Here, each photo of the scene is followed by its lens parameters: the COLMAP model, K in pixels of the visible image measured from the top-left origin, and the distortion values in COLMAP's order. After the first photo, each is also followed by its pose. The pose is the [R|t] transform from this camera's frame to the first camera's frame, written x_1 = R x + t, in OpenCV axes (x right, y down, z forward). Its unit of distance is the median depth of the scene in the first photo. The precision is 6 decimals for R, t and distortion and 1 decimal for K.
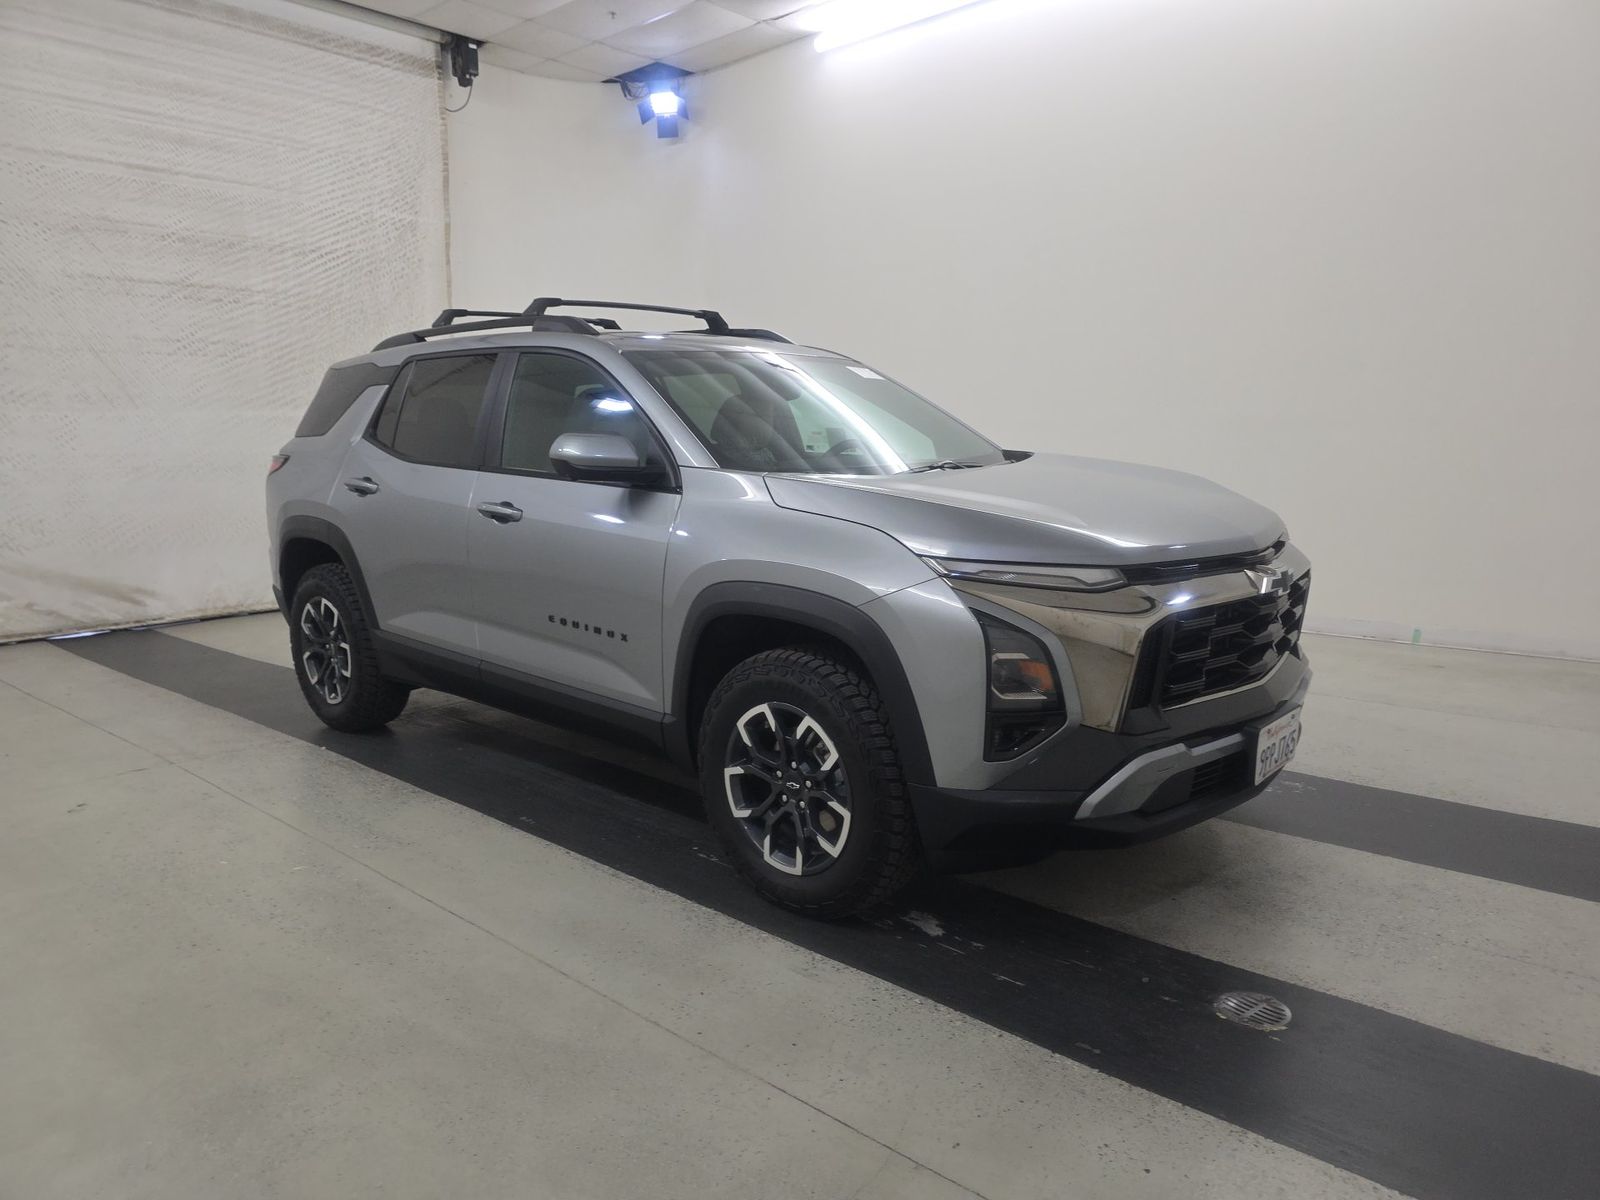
lens RADIAL K [[1104.9, 0, 801.4], [0, 1104.9, 610.0], [0, 0, 1]] dist [-0.002278, -0.023780]
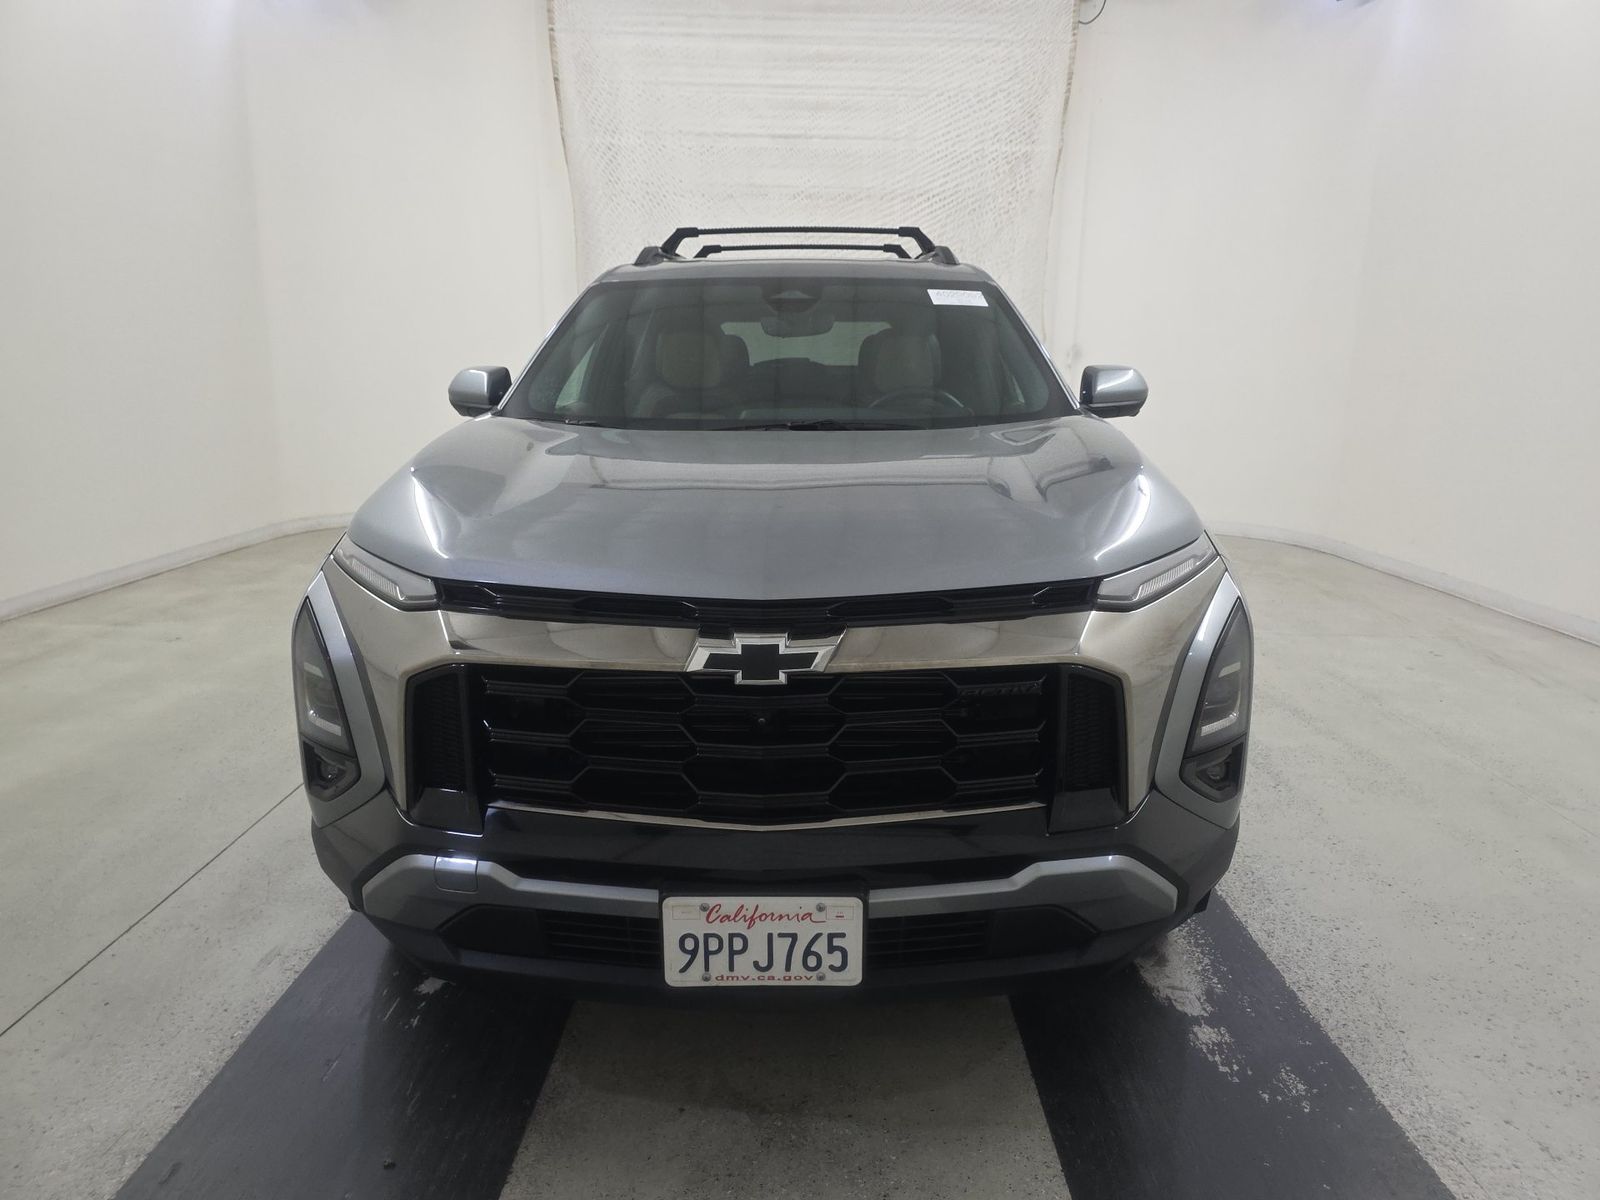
lens RADIAL K [[1104.9, 0, 802.1], [0, 1104.9, 595.3], [0, 0, 1]] dist [-0.002278, -0.023780]
pose [[0.654694, 0.158290, -0.739135, 0.313371], [-0.130845, 0.986799, 0.095432, -0.039214], [0.744483, 0.034234, 0.666763, 0.239733]]
